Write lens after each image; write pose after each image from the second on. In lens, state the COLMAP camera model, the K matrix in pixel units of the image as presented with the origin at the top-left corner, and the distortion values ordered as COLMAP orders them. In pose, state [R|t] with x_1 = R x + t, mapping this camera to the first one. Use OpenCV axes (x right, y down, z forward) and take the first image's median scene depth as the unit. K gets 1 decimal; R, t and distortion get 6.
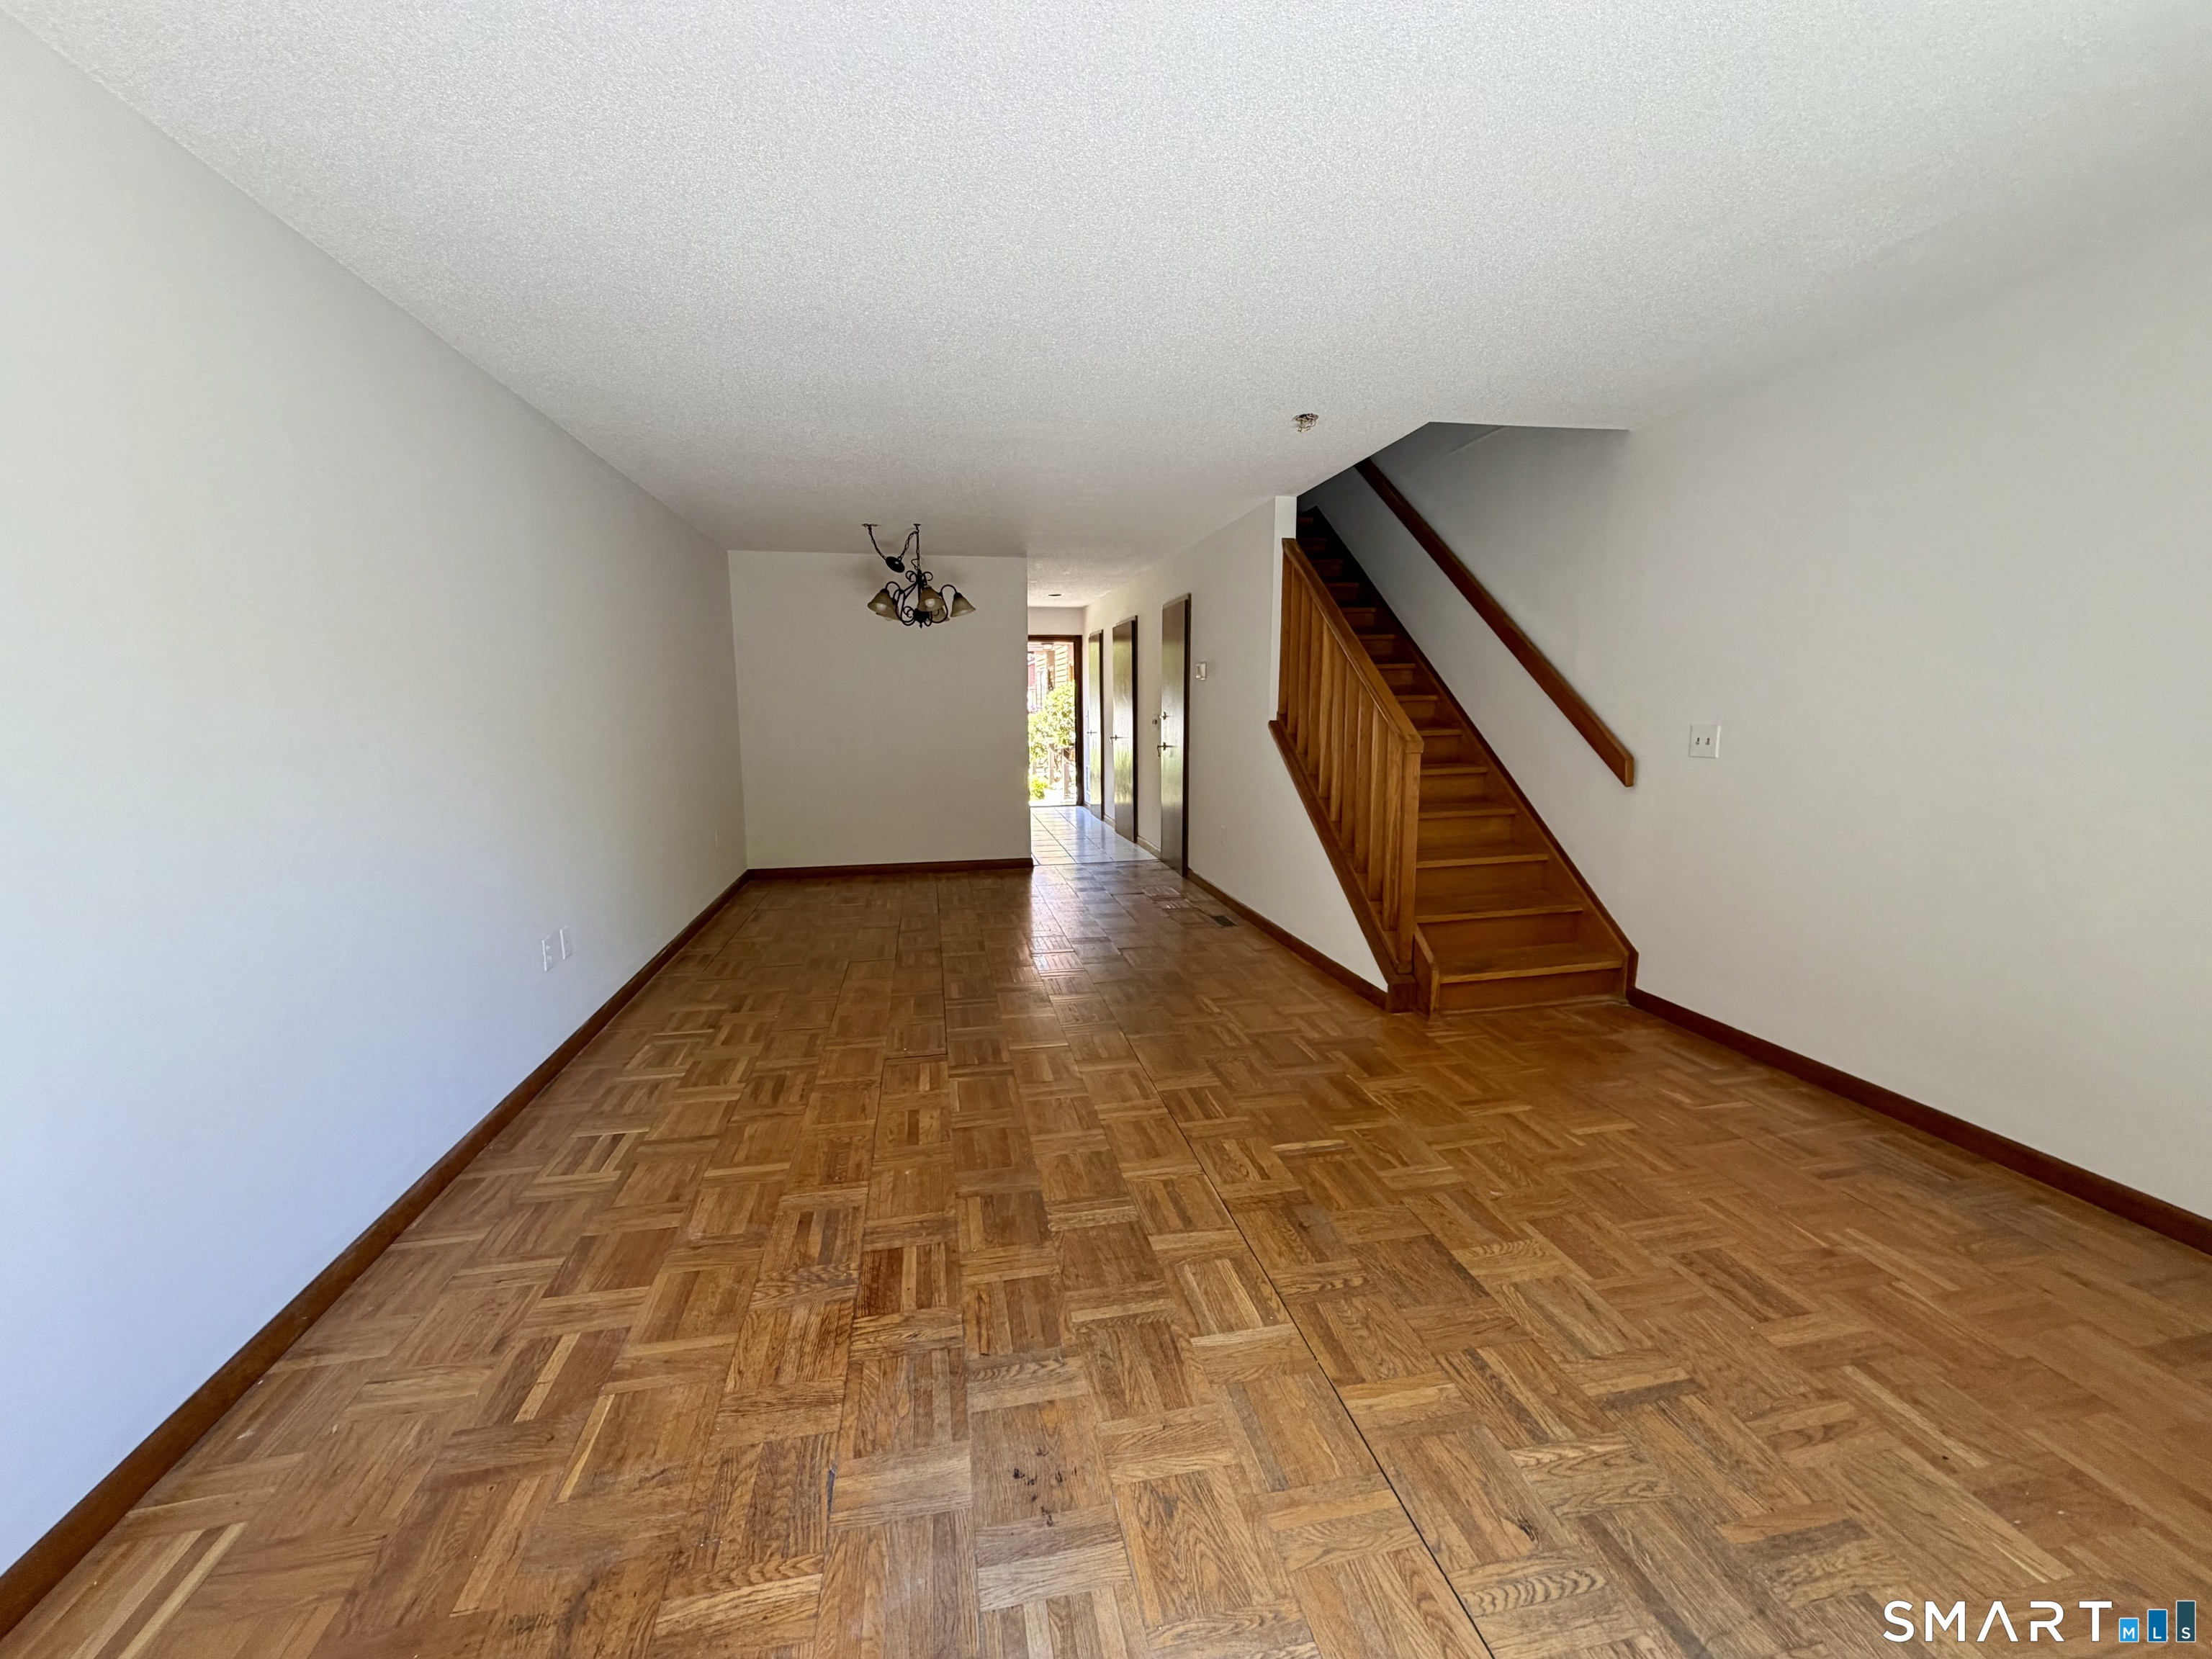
lens RADIAL K [[899.9, 0, 1106.0], [0, 899.9, 829.5], [0, 0, 1]] dist [0.000048, 0.000348]
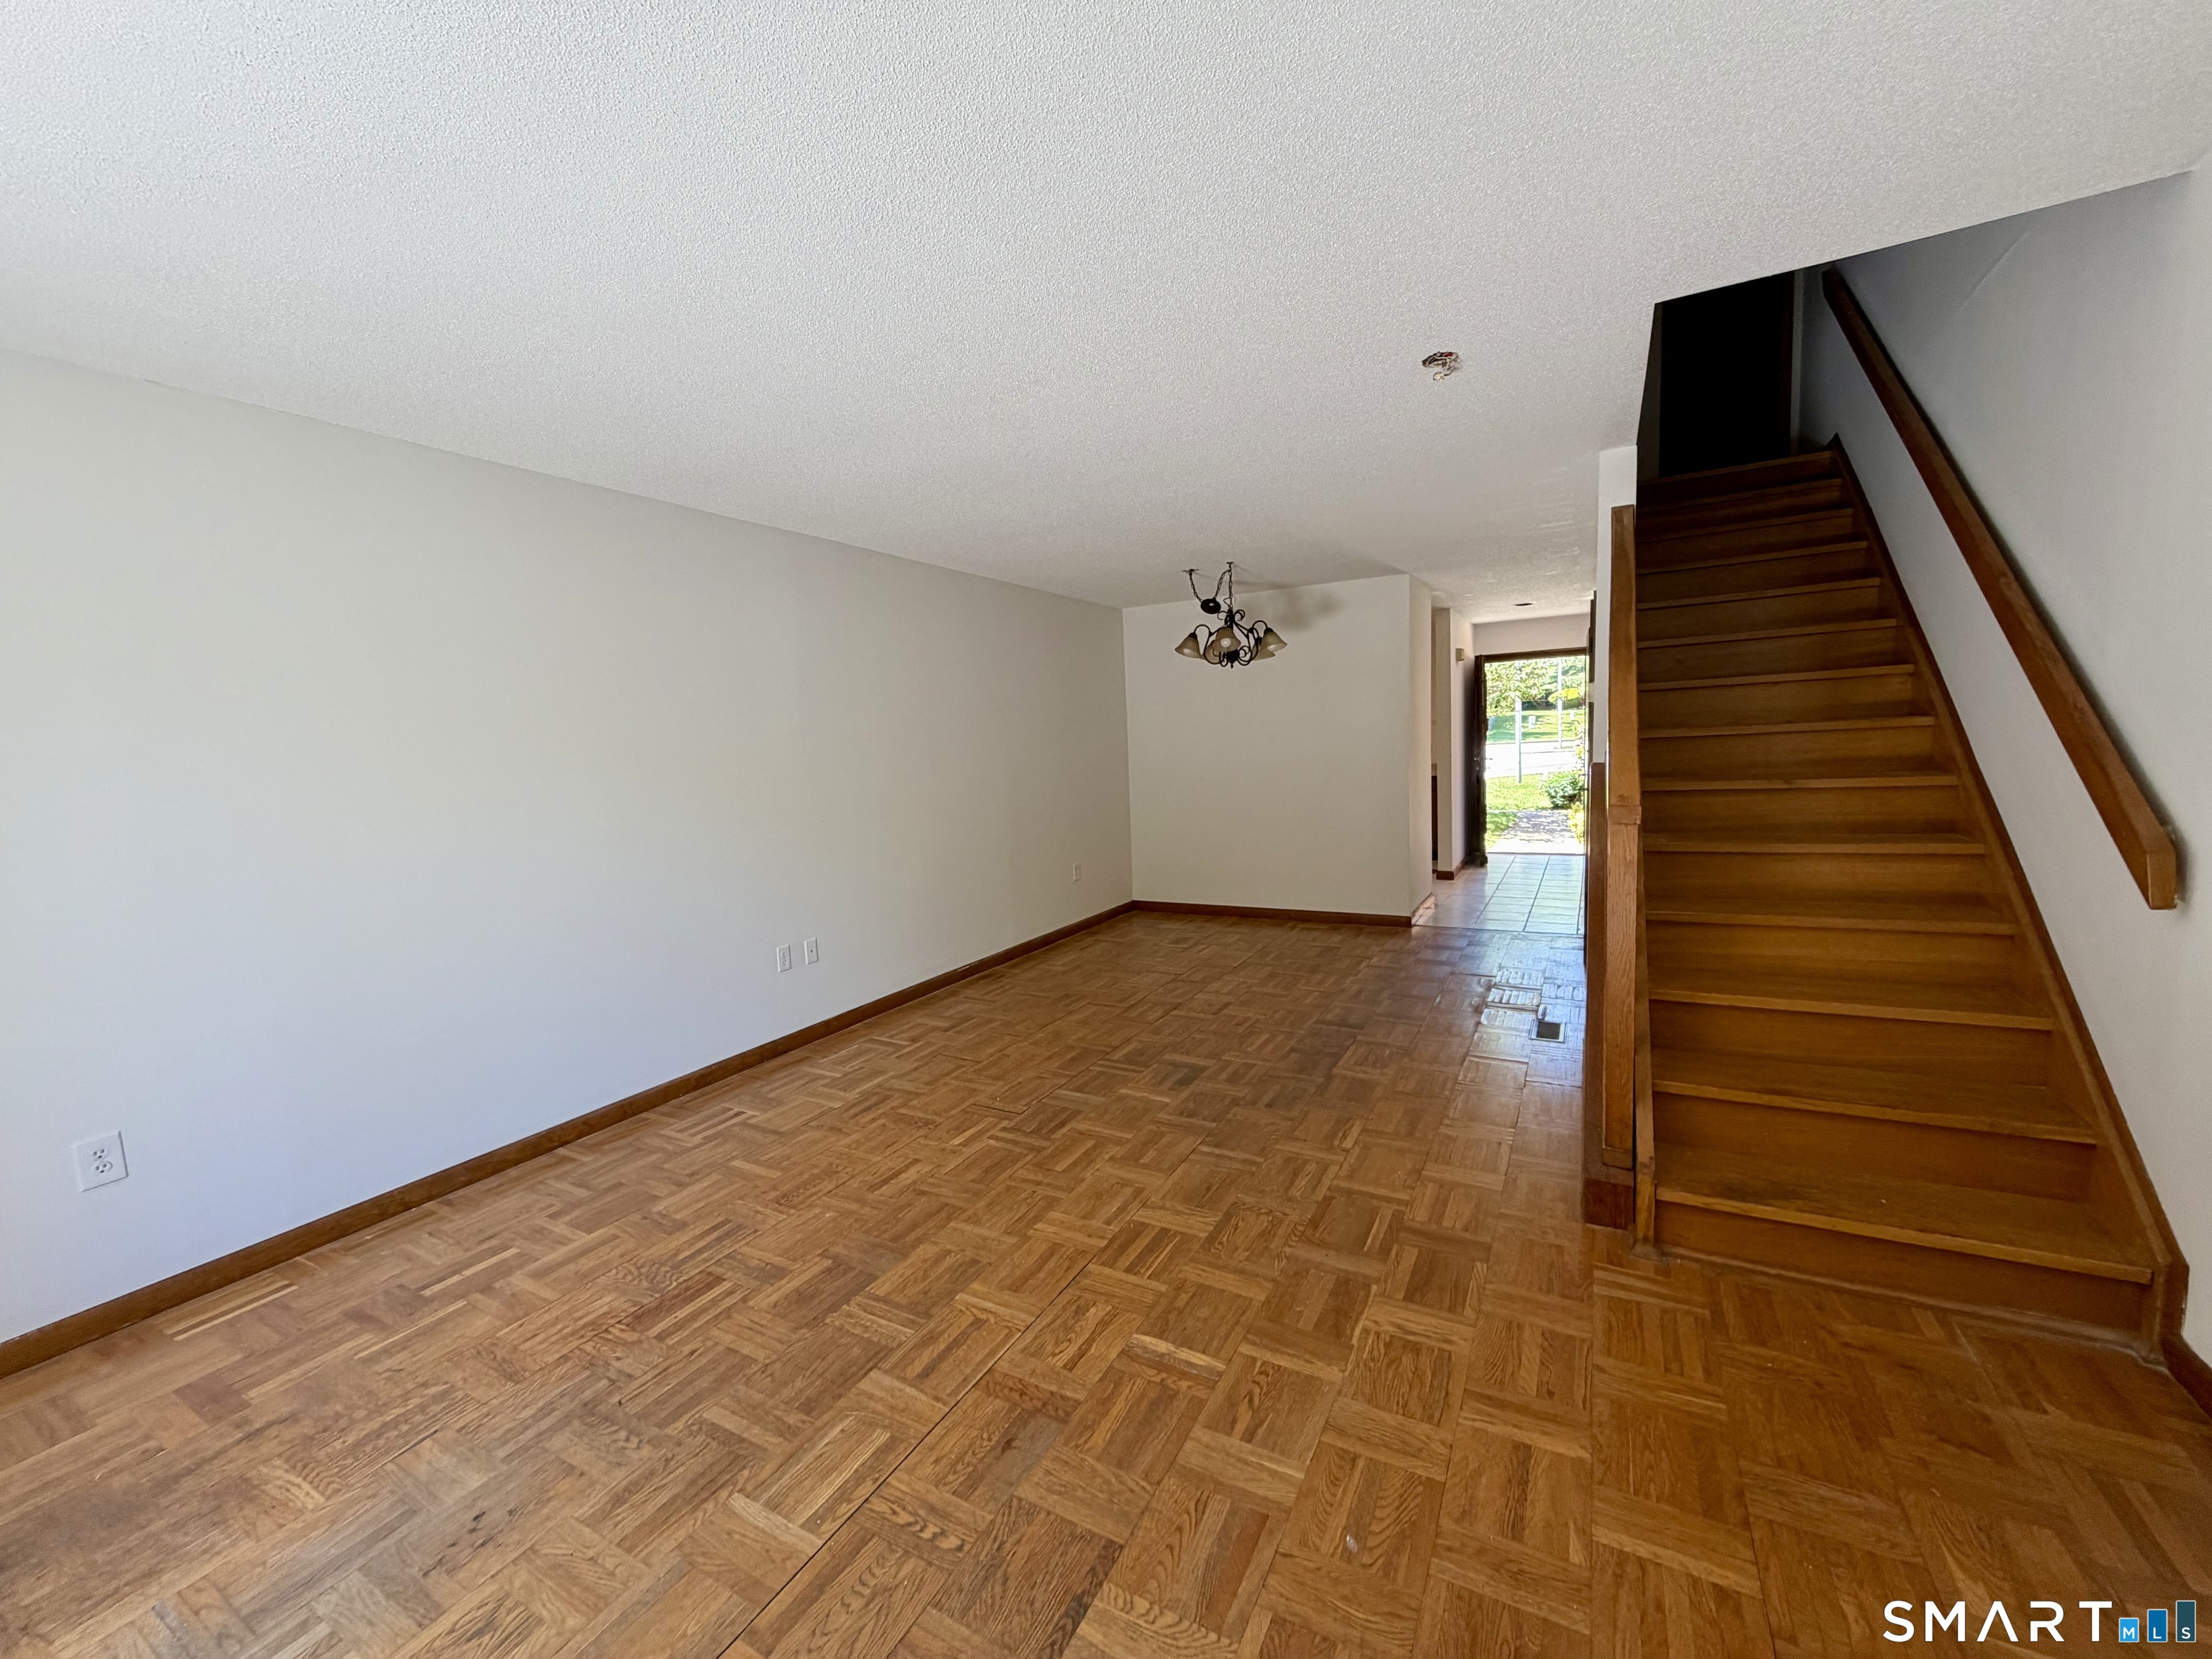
lens RADIAL K [[899.9, 0, 1106.0], [0, 899.9, 829.5], [0, 0, 1]] dist [0.000048, 0.000348]
pose [[0.754747, 0.040984, -0.654735, 0.611501], [-0.058136, 0.998298, -0.004526, -0.072946], [0.653435, 0.041480, 0.755845, 0.351098]]
